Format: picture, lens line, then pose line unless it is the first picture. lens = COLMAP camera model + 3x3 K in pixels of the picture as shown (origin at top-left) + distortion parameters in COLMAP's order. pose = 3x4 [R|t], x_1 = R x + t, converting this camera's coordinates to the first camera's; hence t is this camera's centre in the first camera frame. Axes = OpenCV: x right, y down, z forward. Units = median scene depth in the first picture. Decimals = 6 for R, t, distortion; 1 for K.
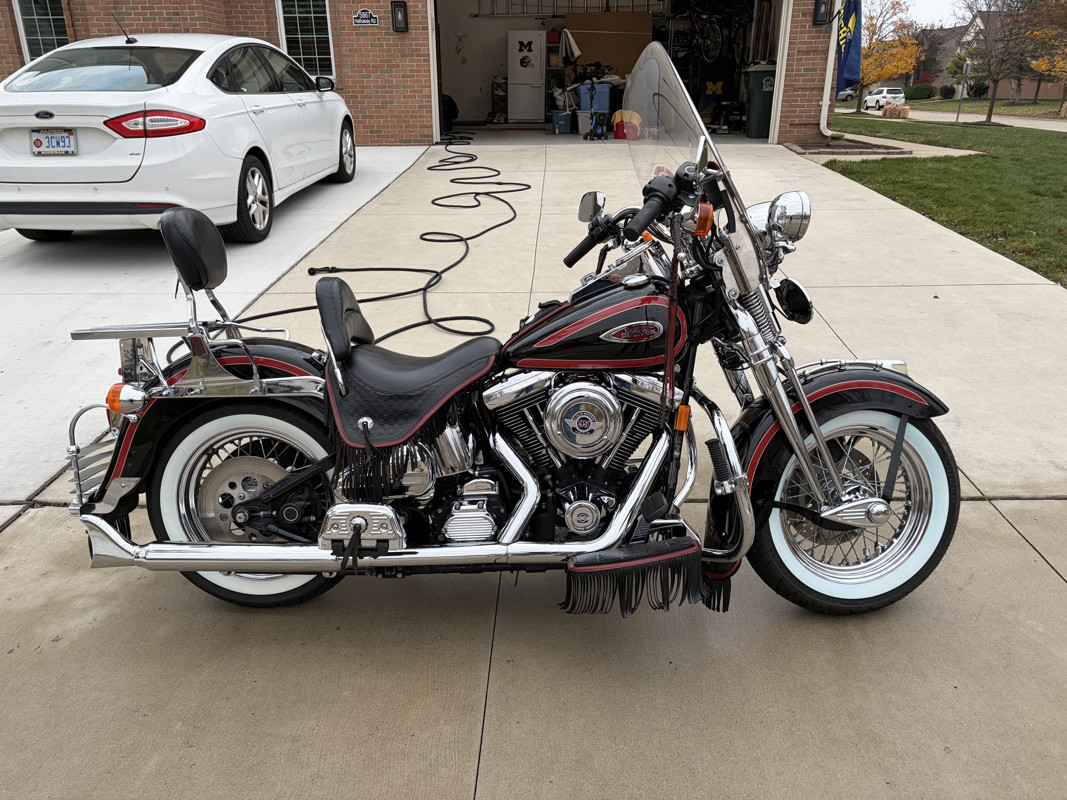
lens RADIAL K [[807.0, 0, 532.3], [0, 807.0, 399.9], [0, 0, 1]] dist [0.035532, -0.014712]
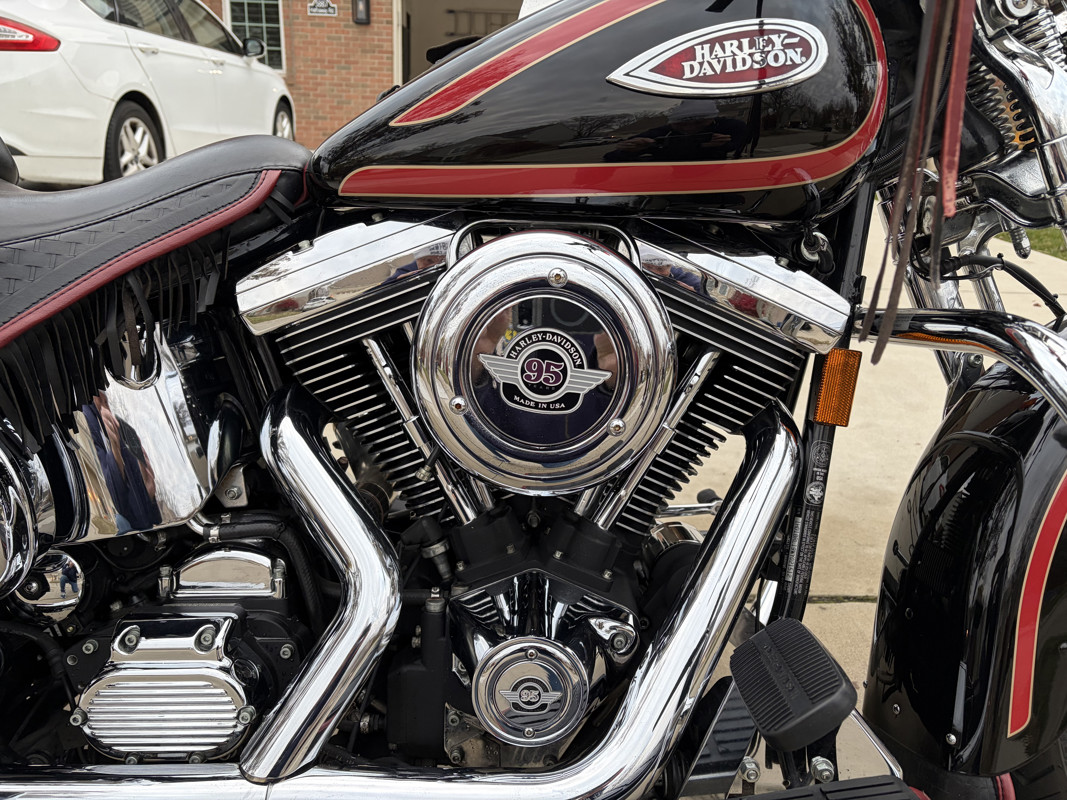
lens RADIAL K [[807.0, 0, 535.3], [0, 807.0, 397.9], [0, 0, 1]] dist [0.035532, -0.014712]
pose [[0.998517, 0.038077, 0.038915, 0.046280], [-0.035294, 0.996933, -0.069847, 0.054268], [-0.041455, 0.068370, 0.996798, 0.660082]]
